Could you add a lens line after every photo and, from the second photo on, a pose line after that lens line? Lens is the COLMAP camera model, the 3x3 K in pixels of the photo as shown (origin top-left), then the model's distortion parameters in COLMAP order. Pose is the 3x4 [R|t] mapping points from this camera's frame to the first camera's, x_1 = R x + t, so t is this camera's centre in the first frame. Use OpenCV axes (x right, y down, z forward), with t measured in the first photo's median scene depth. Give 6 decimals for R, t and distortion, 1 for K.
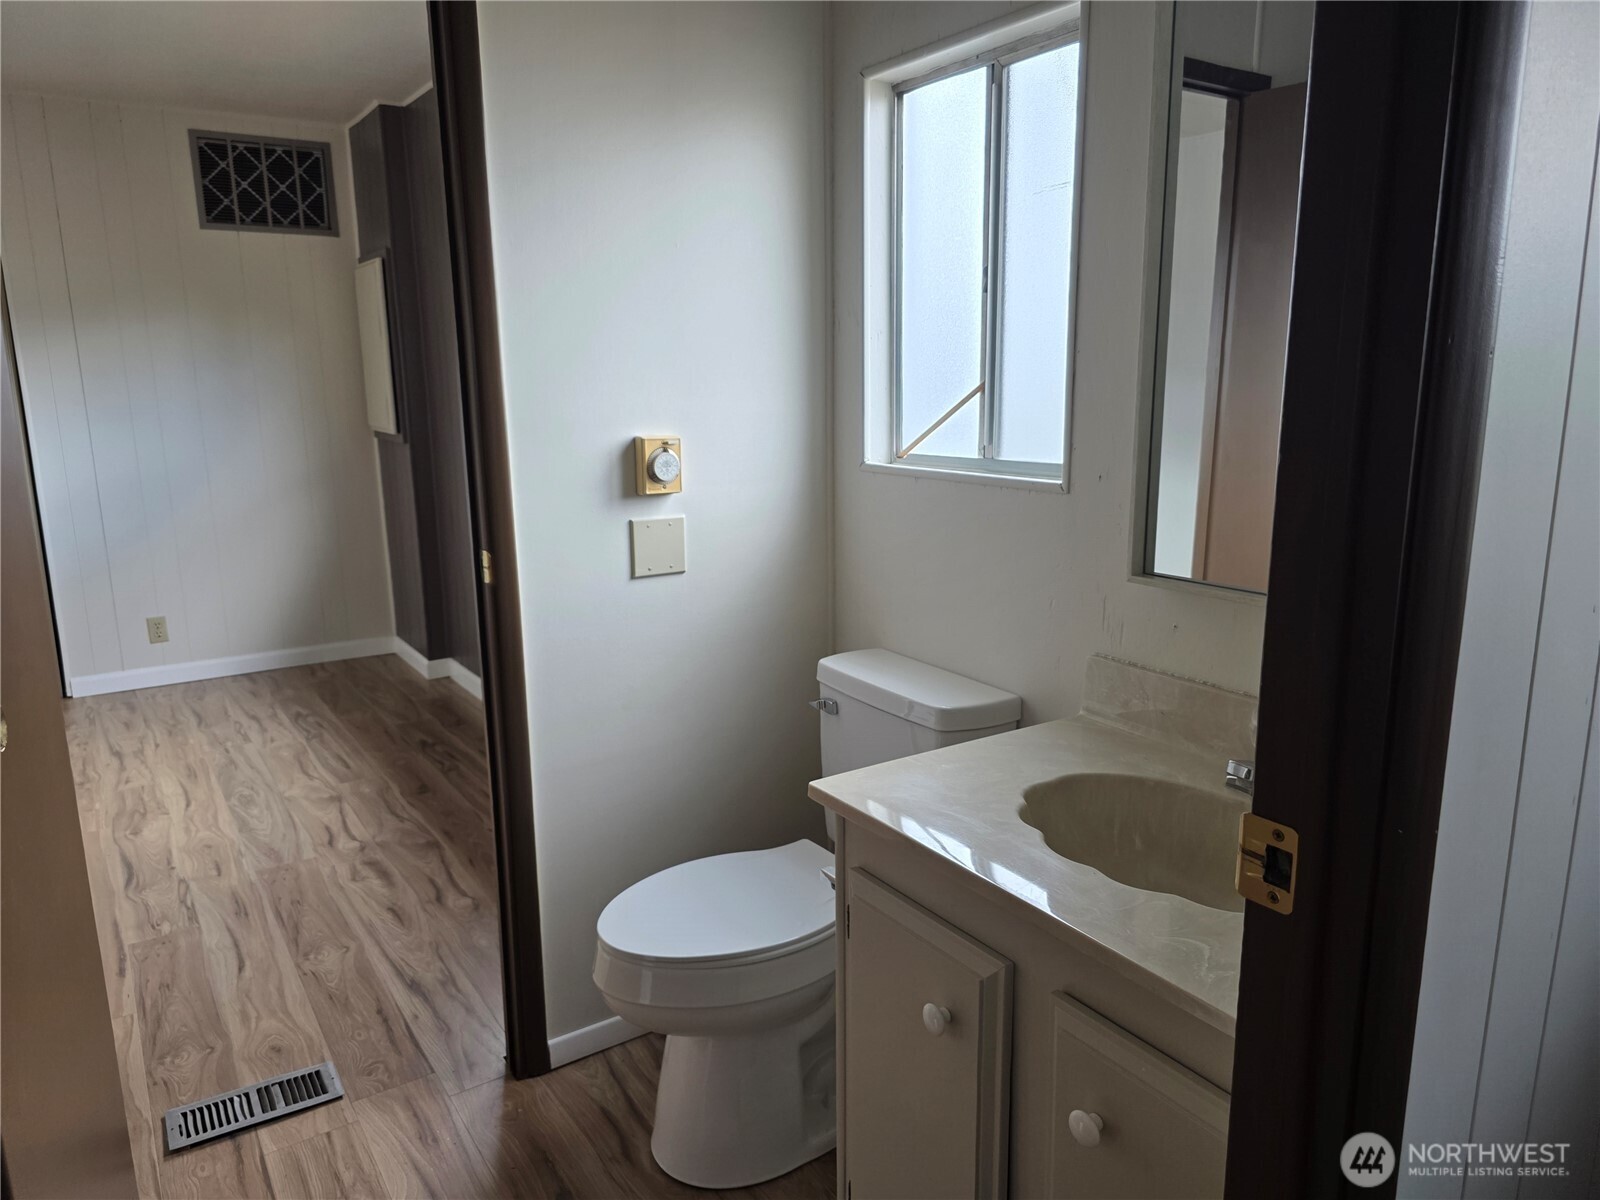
lens RADIAL K [[1071.9, 0, 789.2], [0, 1071.9, 607.3], [0, 0, 1]] dist [0.056544, -0.046022]
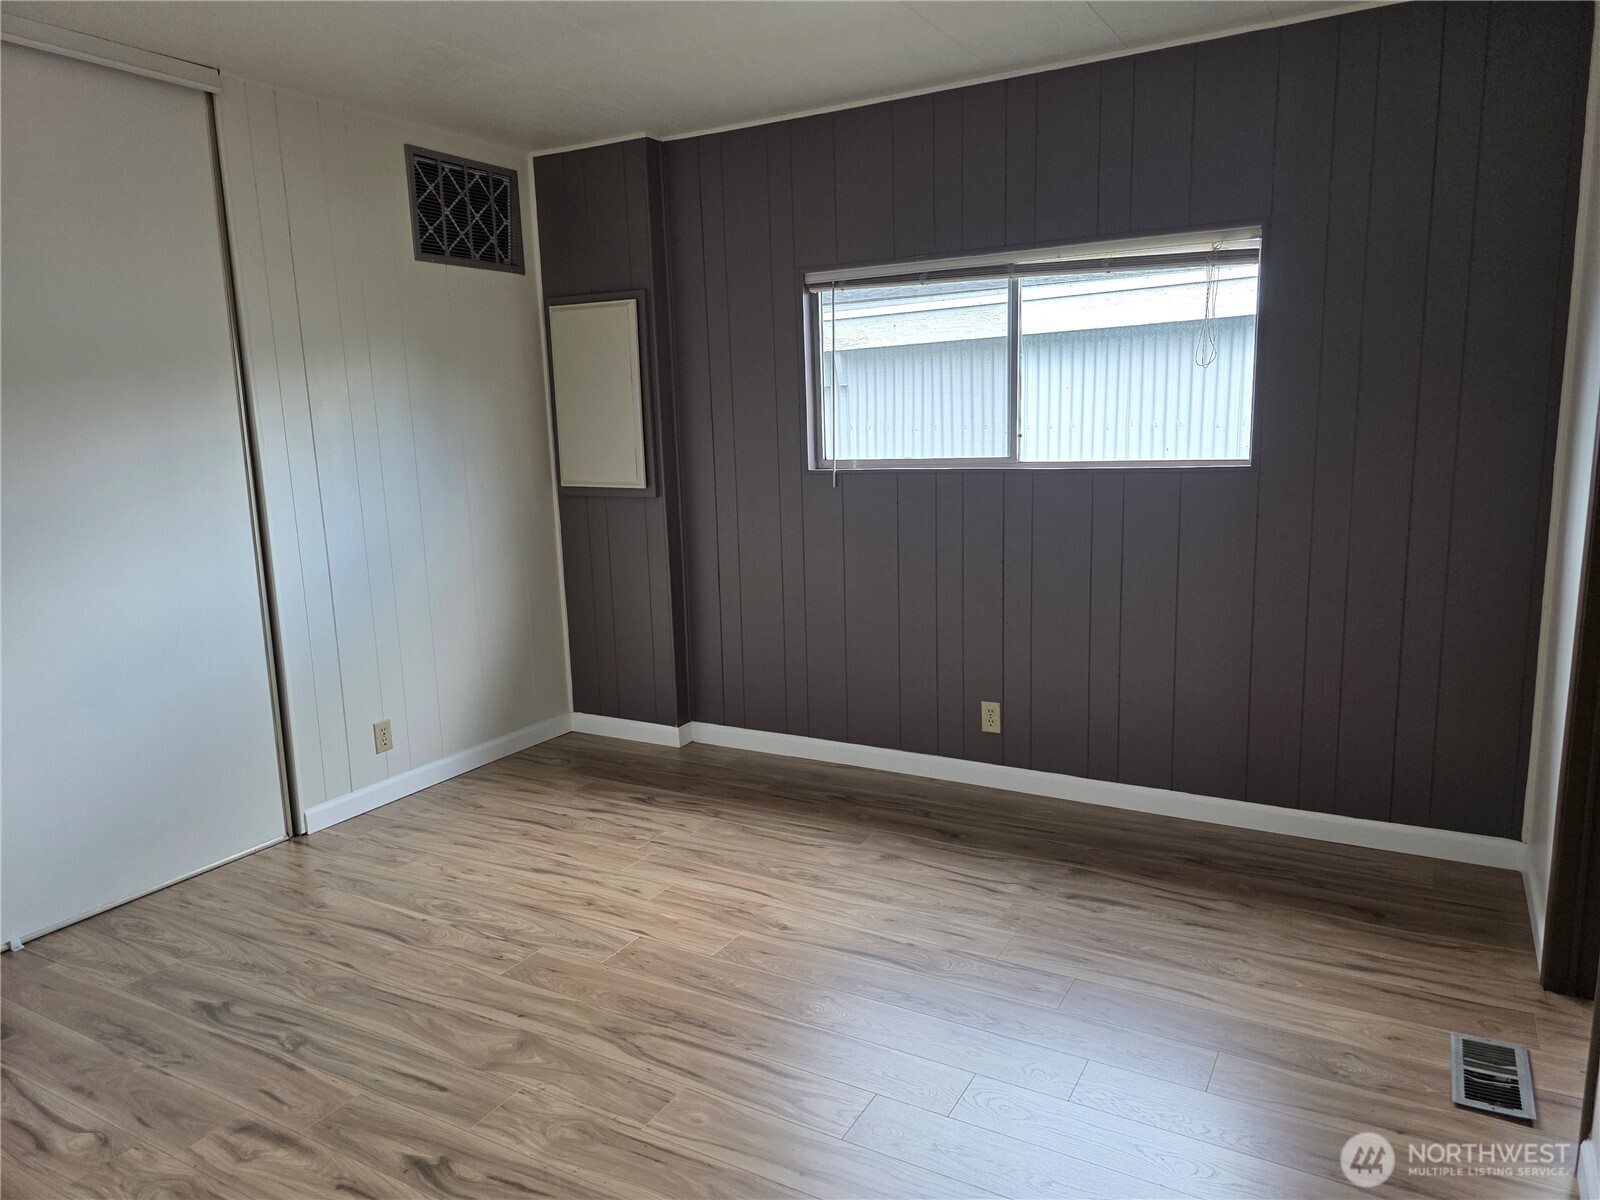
lens RADIAL K [[1071.9, 0, 748.1], [0, 1071.9, 621.6], [0, 0, 1]] dist [0.056544, -0.046022]
pose [[0.898413, -0.102785, 0.426954, -0.736606], [0.115535, 0.993295, -0.003987, -0.034041], [-0.423682, 0.052911, 0.904264, 0.141614]]
